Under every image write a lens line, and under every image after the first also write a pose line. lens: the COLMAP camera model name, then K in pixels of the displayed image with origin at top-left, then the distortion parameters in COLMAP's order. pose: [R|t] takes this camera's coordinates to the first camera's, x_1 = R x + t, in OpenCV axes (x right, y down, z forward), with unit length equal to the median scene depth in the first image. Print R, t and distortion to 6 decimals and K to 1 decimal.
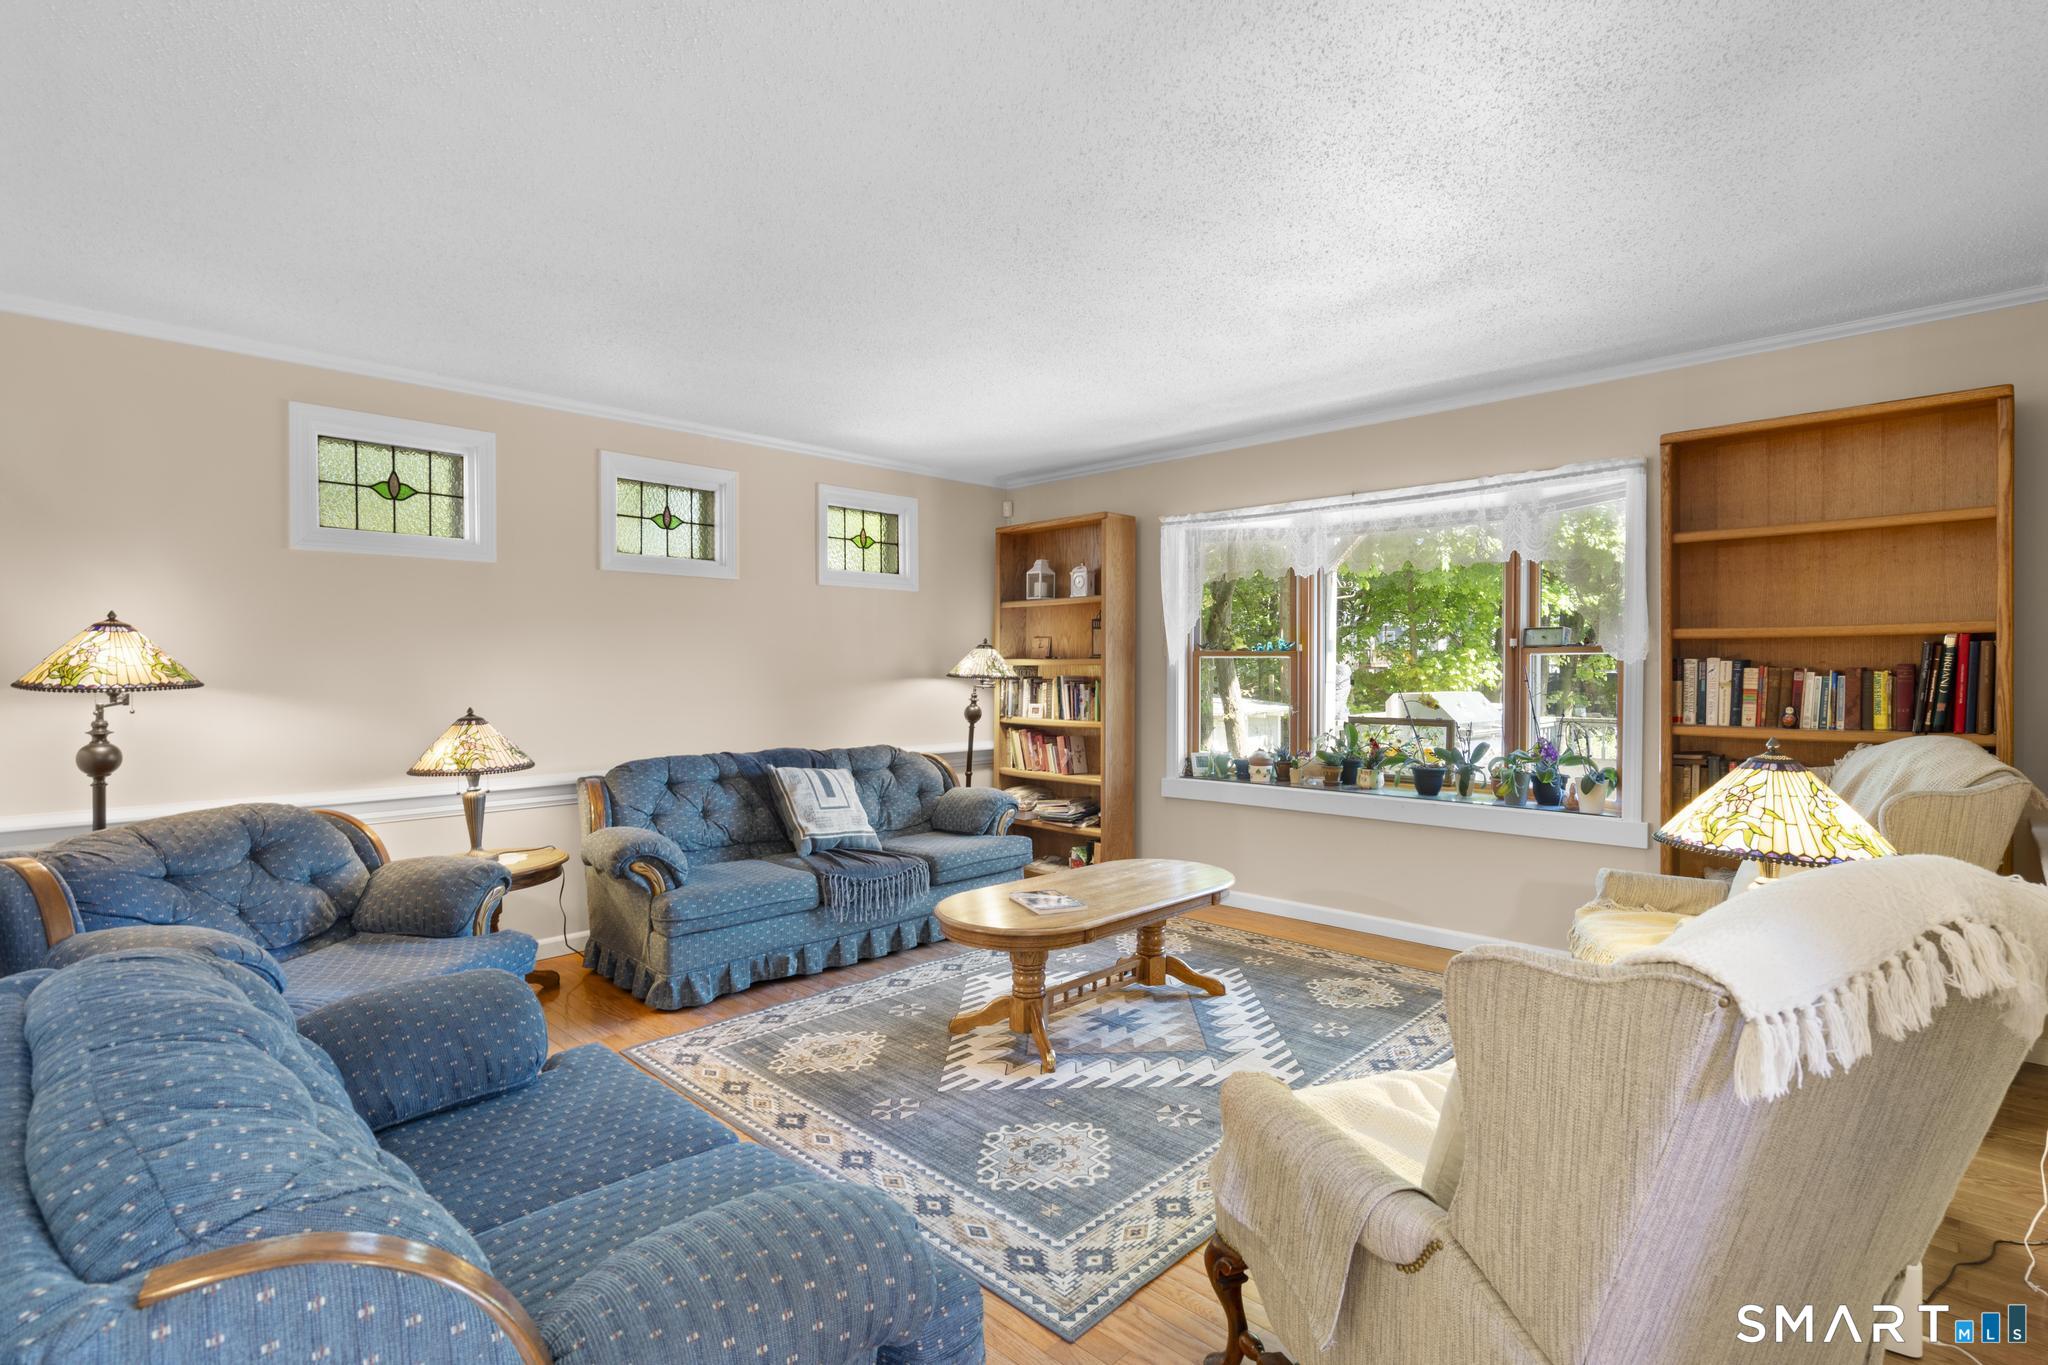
lens RADIAL K [[976.8, 0, 1017.3], [0, 976.8, 674.8], [0, 0, 1]] dist [0.003280, 0.000595]
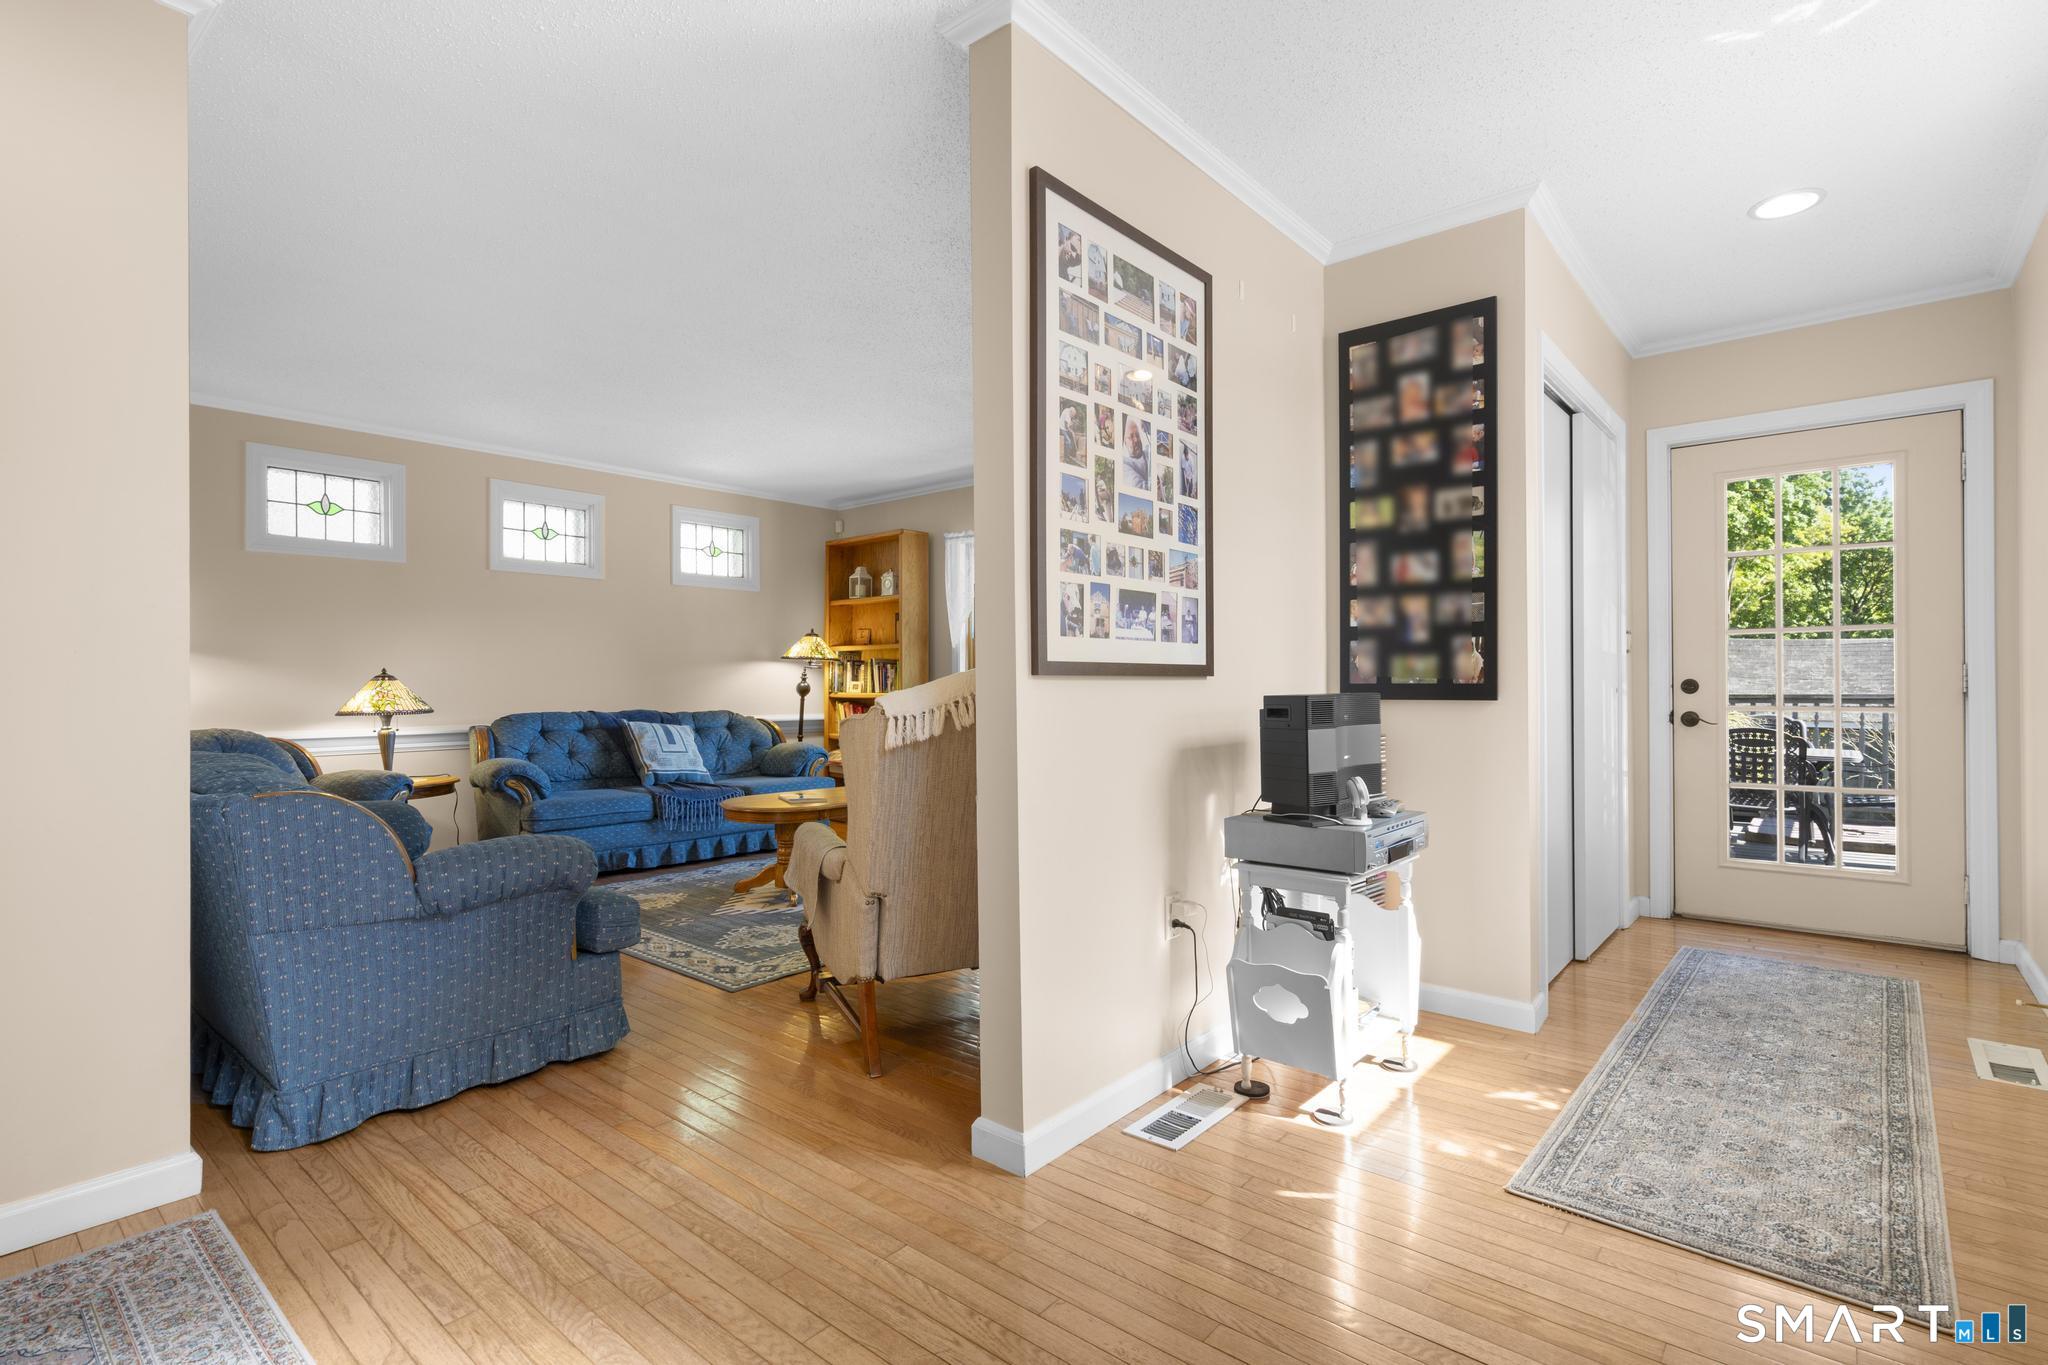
lens RADIAL K [[976.8, 0, 1027.9], [0, 976.8, 684.5], [0, 0, 1]] dist [0.003280, 0.000595]
pose [[0.997777, -0.003174, 0.066569, 0.196764], [0.003890, 0.999936, -0.010630, 0.060549], [-0.066531, 0.010865, 0.997725, -0.336789]]
